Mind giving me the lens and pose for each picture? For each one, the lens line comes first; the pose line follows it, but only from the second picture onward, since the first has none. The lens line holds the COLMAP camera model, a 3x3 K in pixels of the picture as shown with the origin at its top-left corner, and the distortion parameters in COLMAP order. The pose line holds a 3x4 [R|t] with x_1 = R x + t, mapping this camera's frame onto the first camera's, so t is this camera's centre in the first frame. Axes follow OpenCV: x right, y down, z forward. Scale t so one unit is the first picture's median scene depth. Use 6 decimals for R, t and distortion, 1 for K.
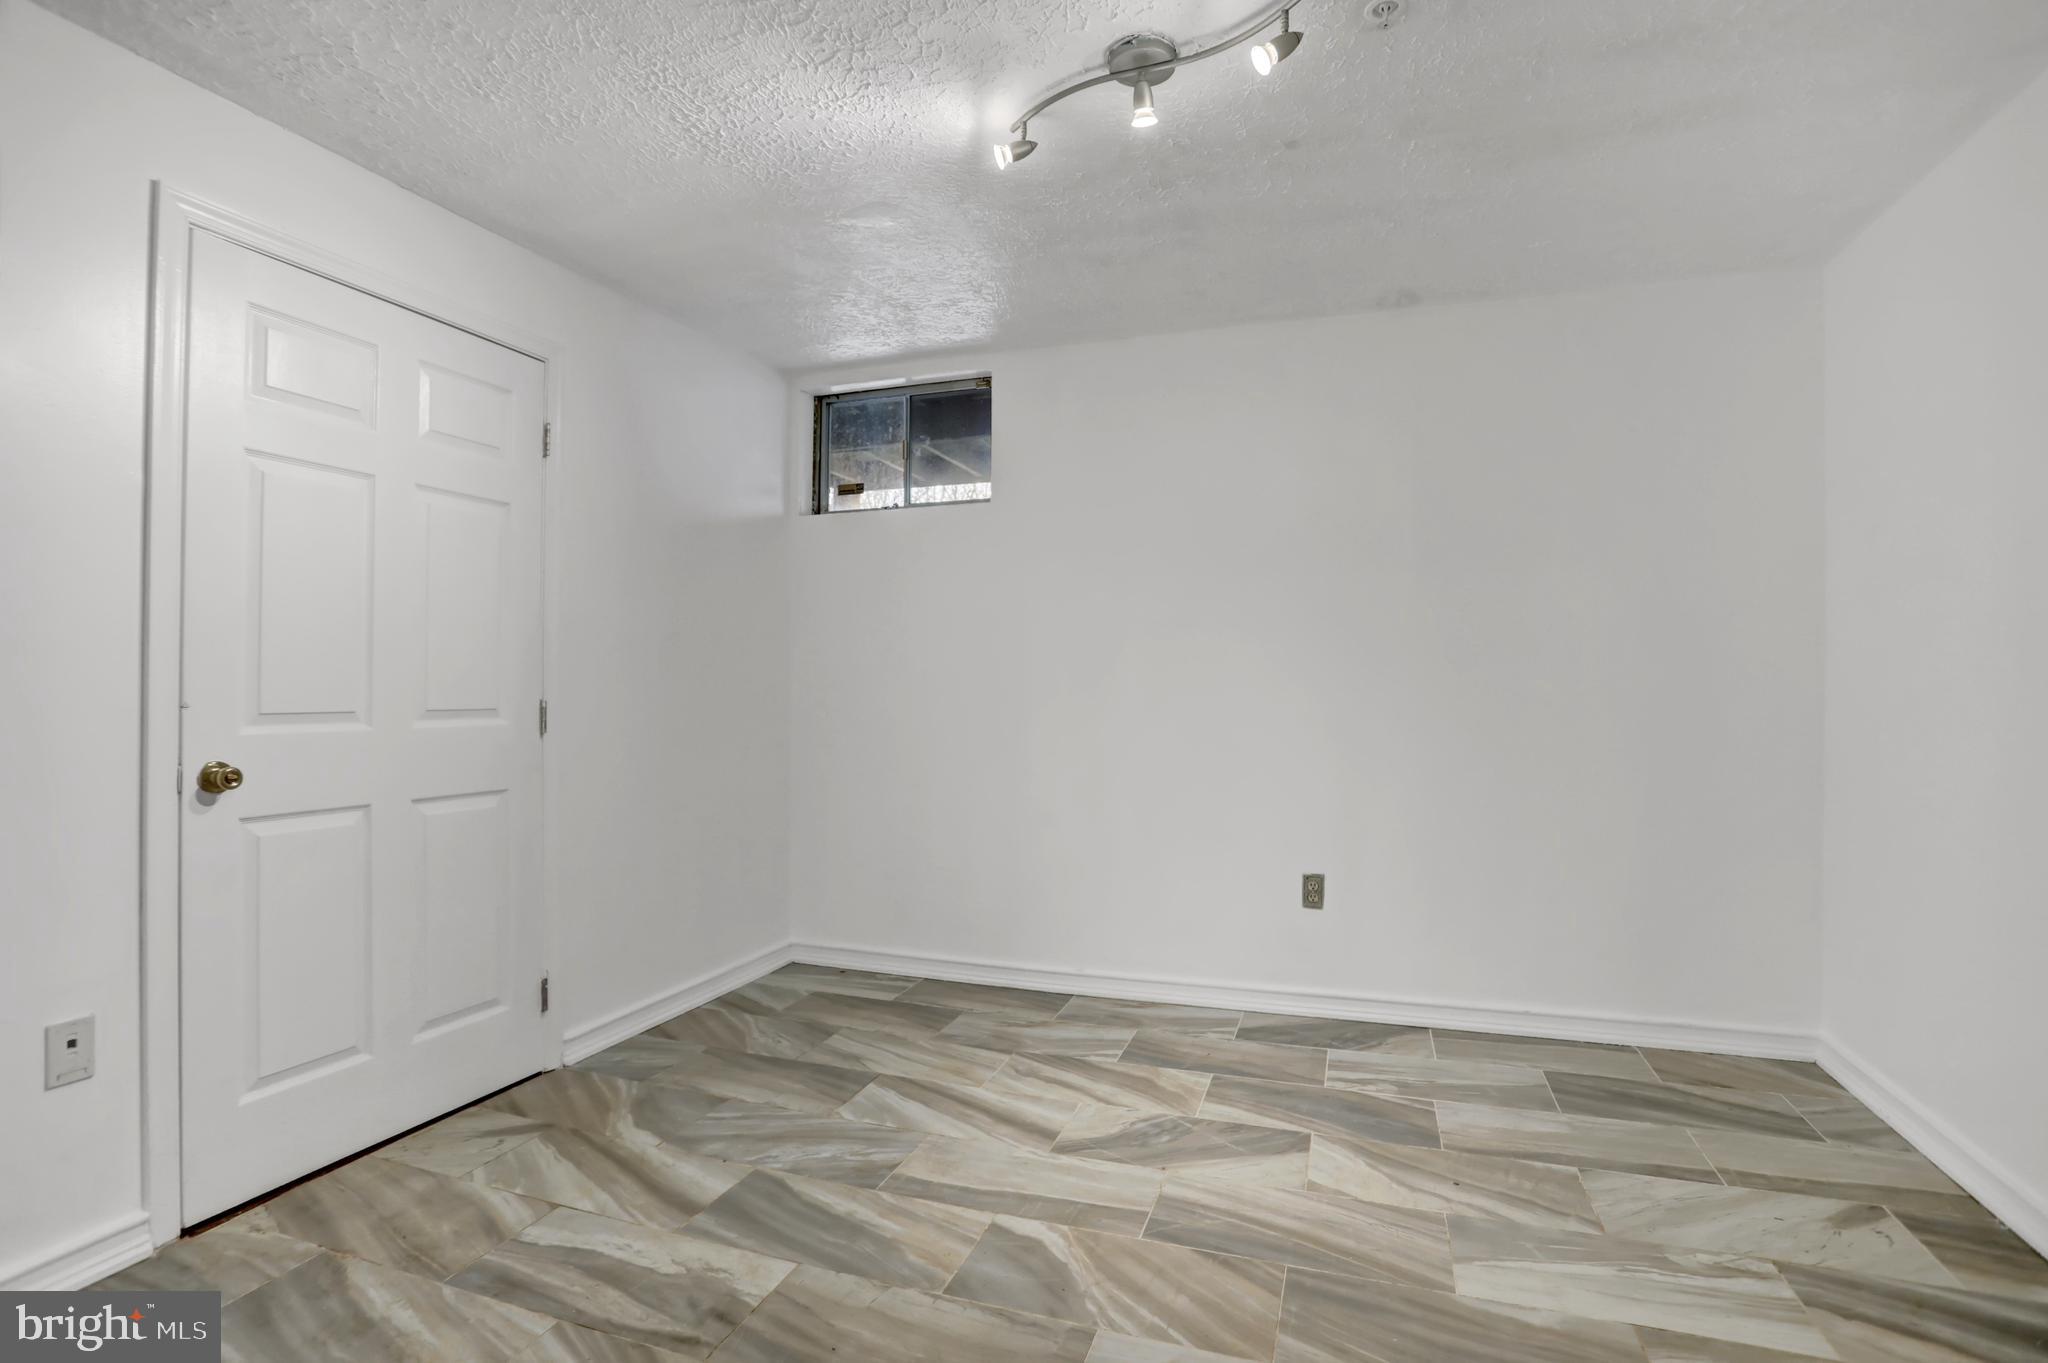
lens RADIAL K [[985.8, 0, 1028.4], [0, 985.8, 678.8], [0, 0, 1]] dist [-0.079175, 0.033480]
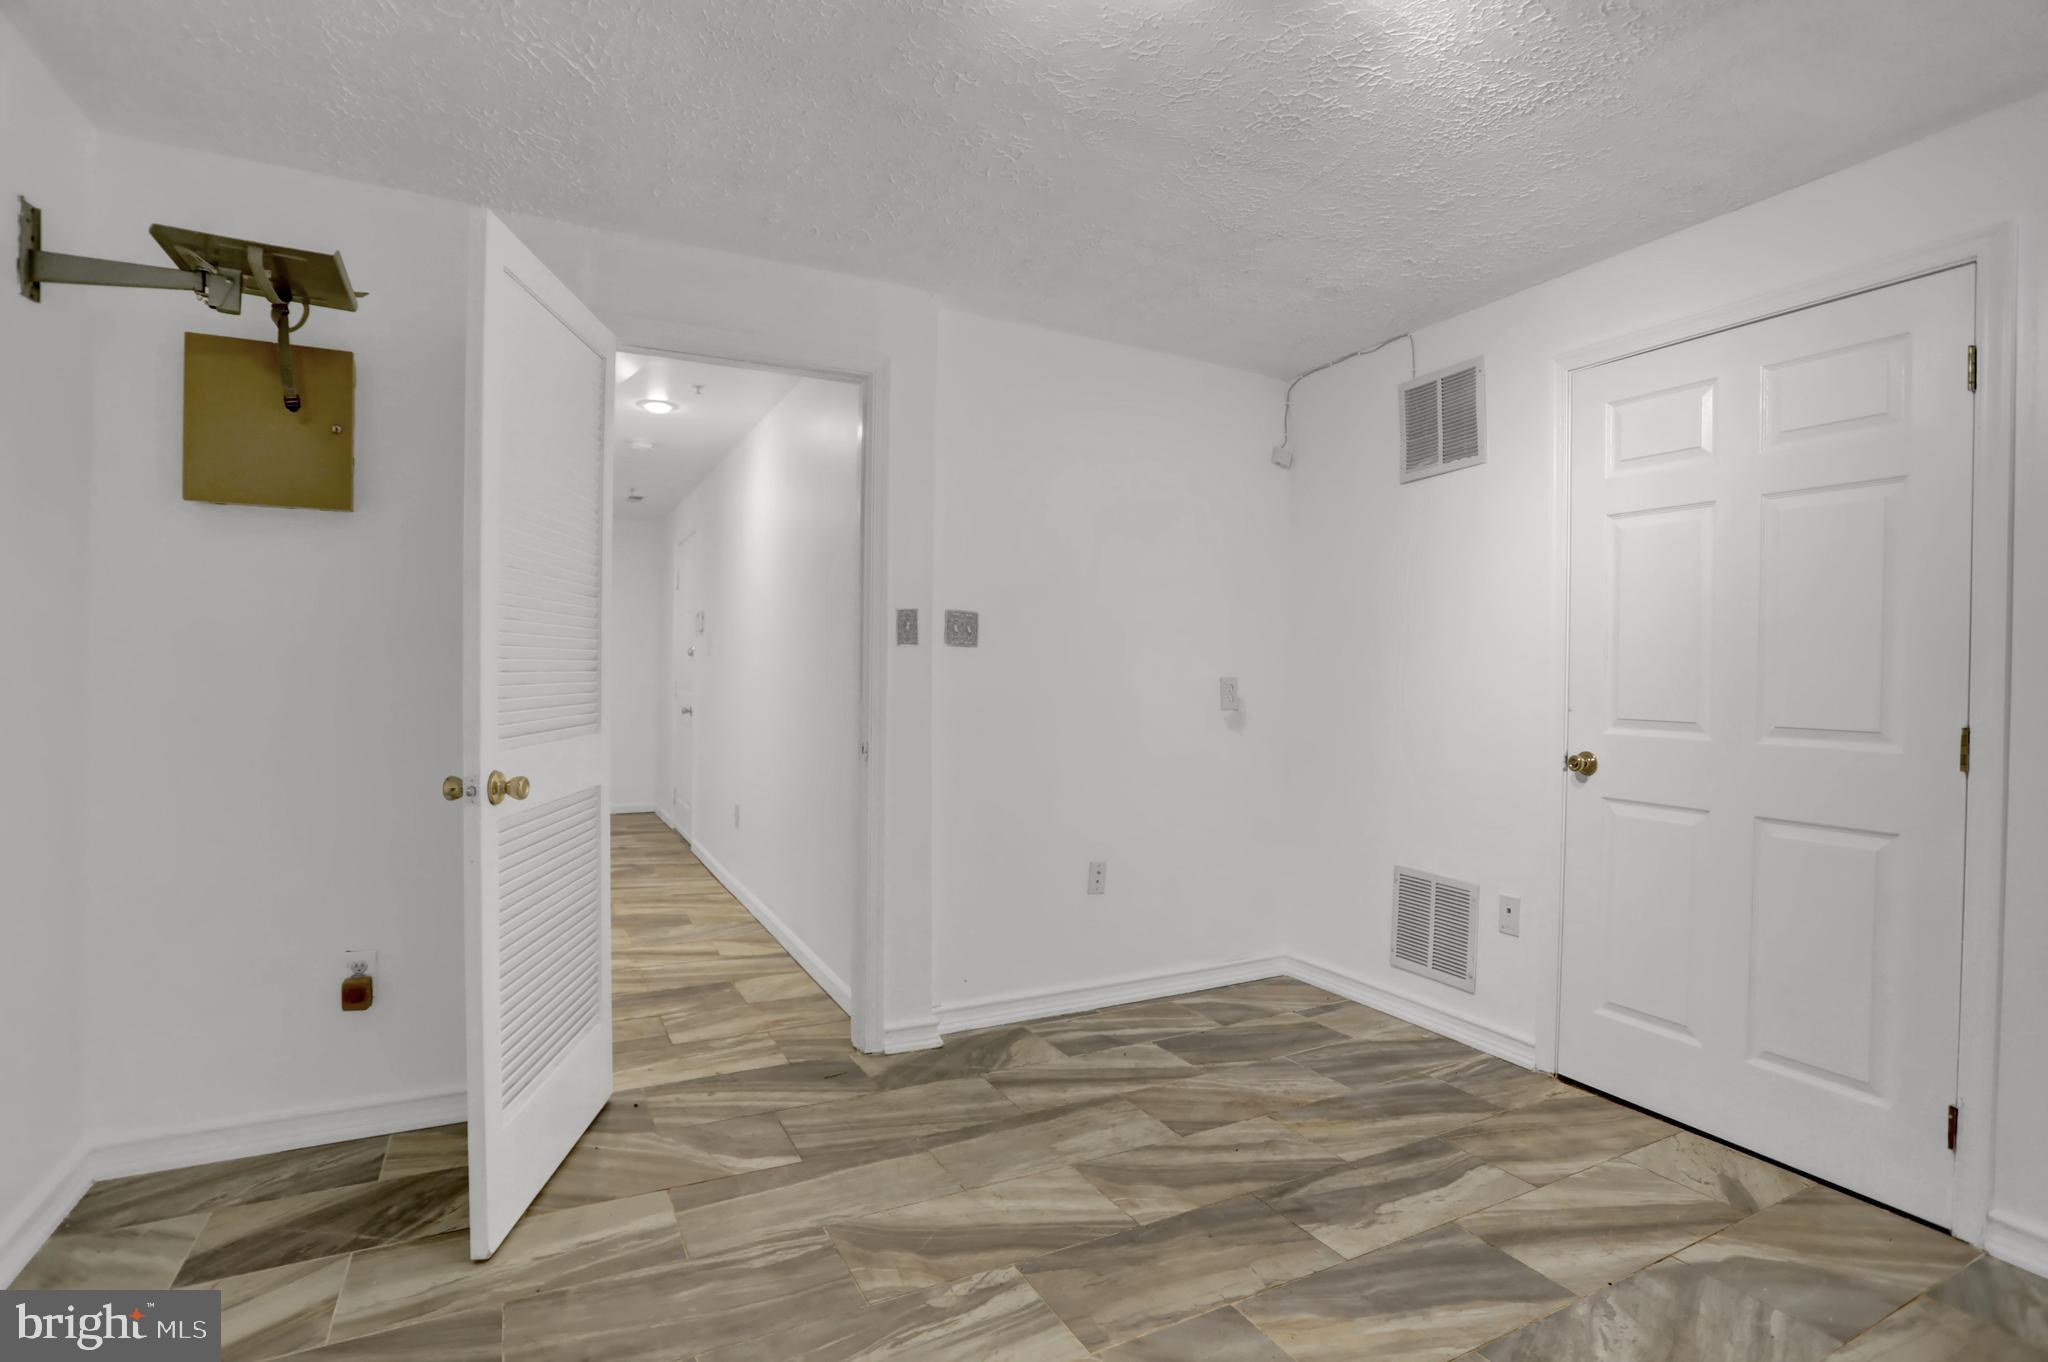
lens RADIAL K [[985.8, 0, 1028.4], [0, 985.8, 678.3], [0, 0, 1]] dist [-0.079175, 0.033480]
pose [[-0.690555, -0.008109, -0.723234, 0.674685], [-0.009592, 0.999952, -0.002054, -0.007188], [0.723216, 0.005519, -0.690600, 1.322464]]
